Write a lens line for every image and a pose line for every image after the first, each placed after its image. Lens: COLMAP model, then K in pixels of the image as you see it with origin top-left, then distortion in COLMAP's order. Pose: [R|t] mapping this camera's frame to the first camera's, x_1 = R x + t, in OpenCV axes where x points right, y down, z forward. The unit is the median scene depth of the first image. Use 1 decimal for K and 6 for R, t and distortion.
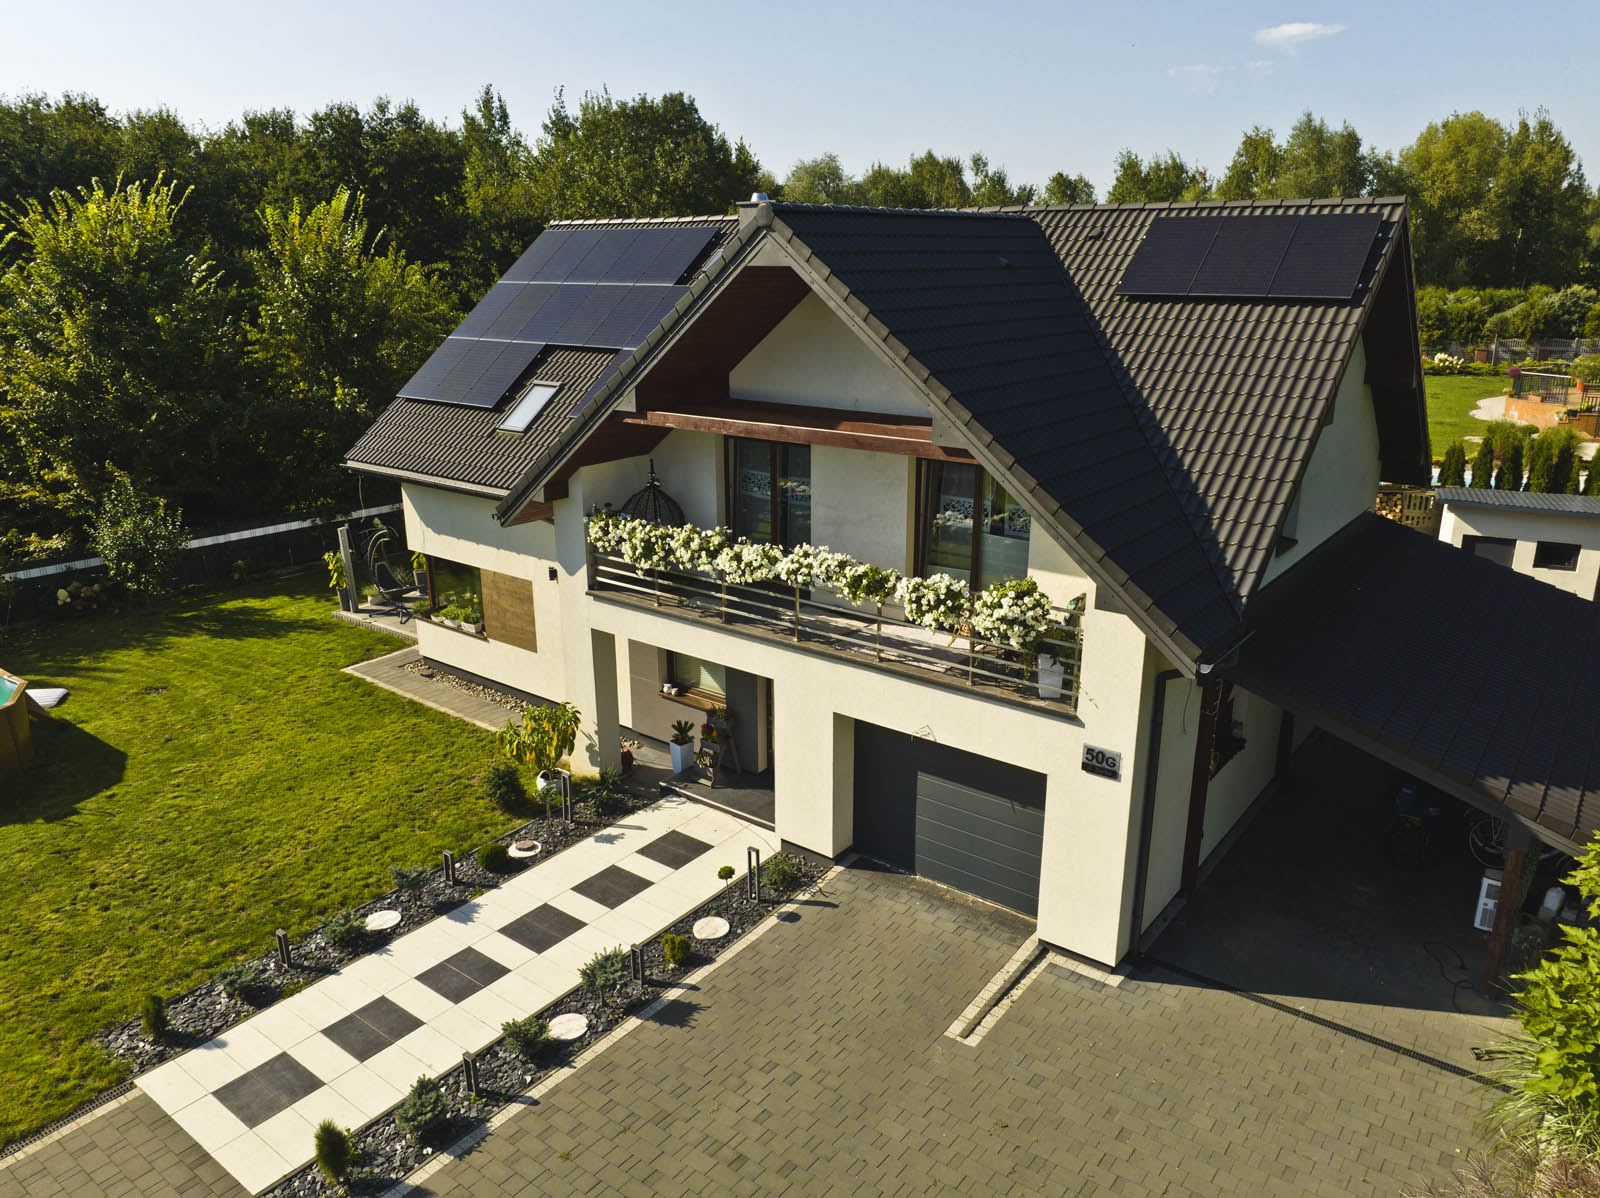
lens RADIAL K [[1125.3, 0, 804.0], [0, 1125.3, 600.5], [0, 0, 1]] dist [-0.037471, -0.002808]
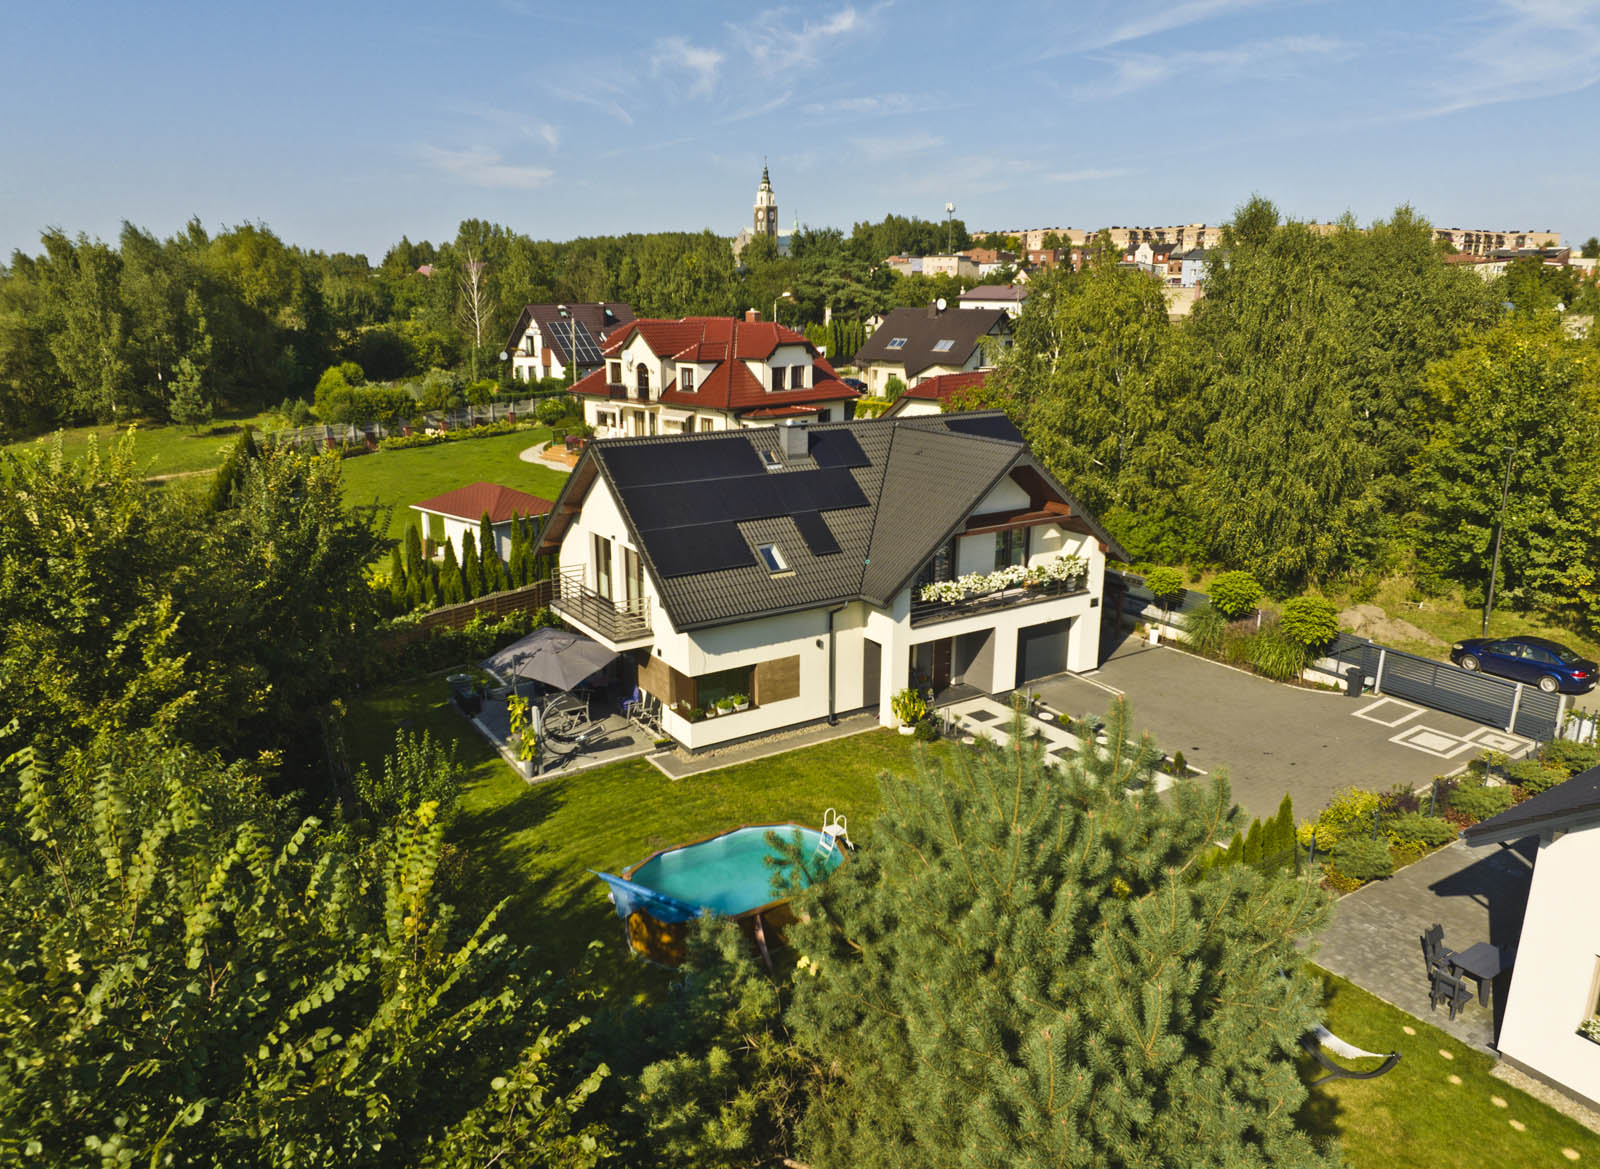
lens RADIAL K [[1135.3, 0, 800.0], [0, 1135.3, 584.5], [0, 0, 1]] dist [-0.036564, 0.004675]
pose [[0.322213, -0.237827, 0.916306, -2.301636], [0.274125, 0.949900, 0.150152, -0.481825], [-0.906109, 0.202801, 0.371265, 0.436280]]
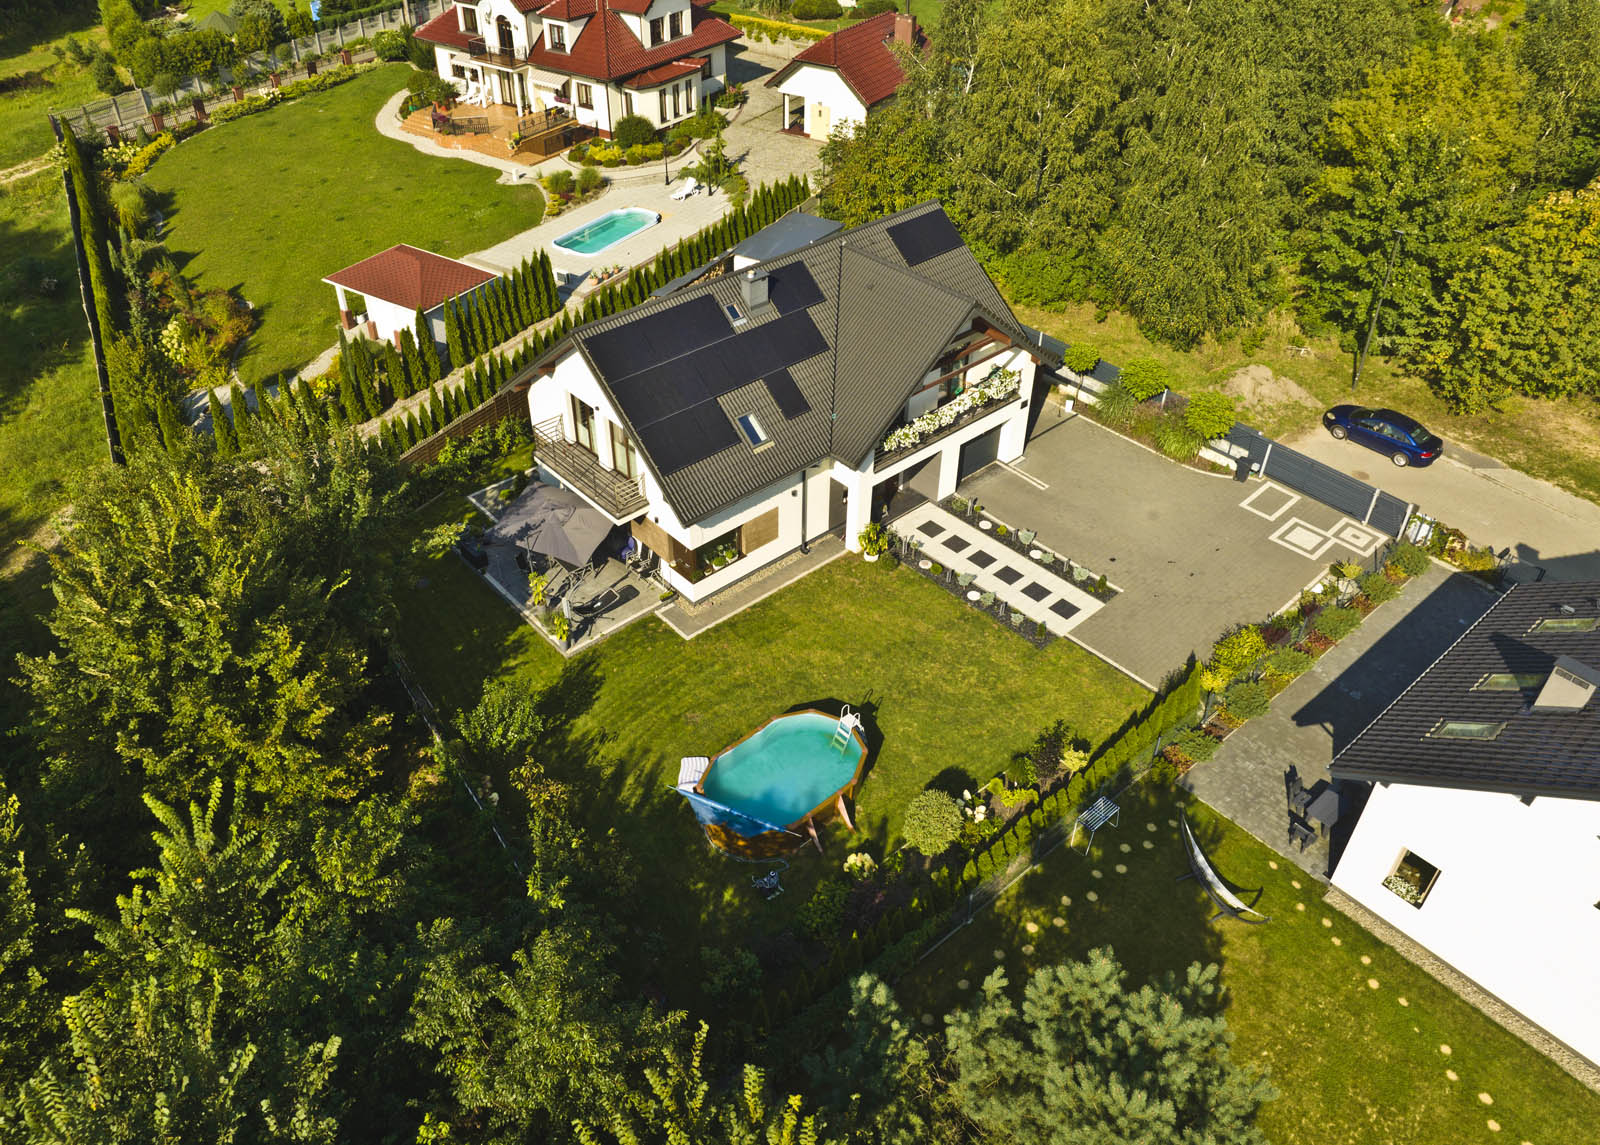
lens RADIAL K [[1193.4, 0, 768.7], [0, 1193.4, 538.7], [0, 0, 1]] dist [-0.037943, -0.003307]
pose [[0.196032, -0.588323, 0.784505, -2.404542], [0.290156, 0.799003, 0.526692, -1.344640], [-0.936686, 0.124380, 0.327336, 0.458439]]
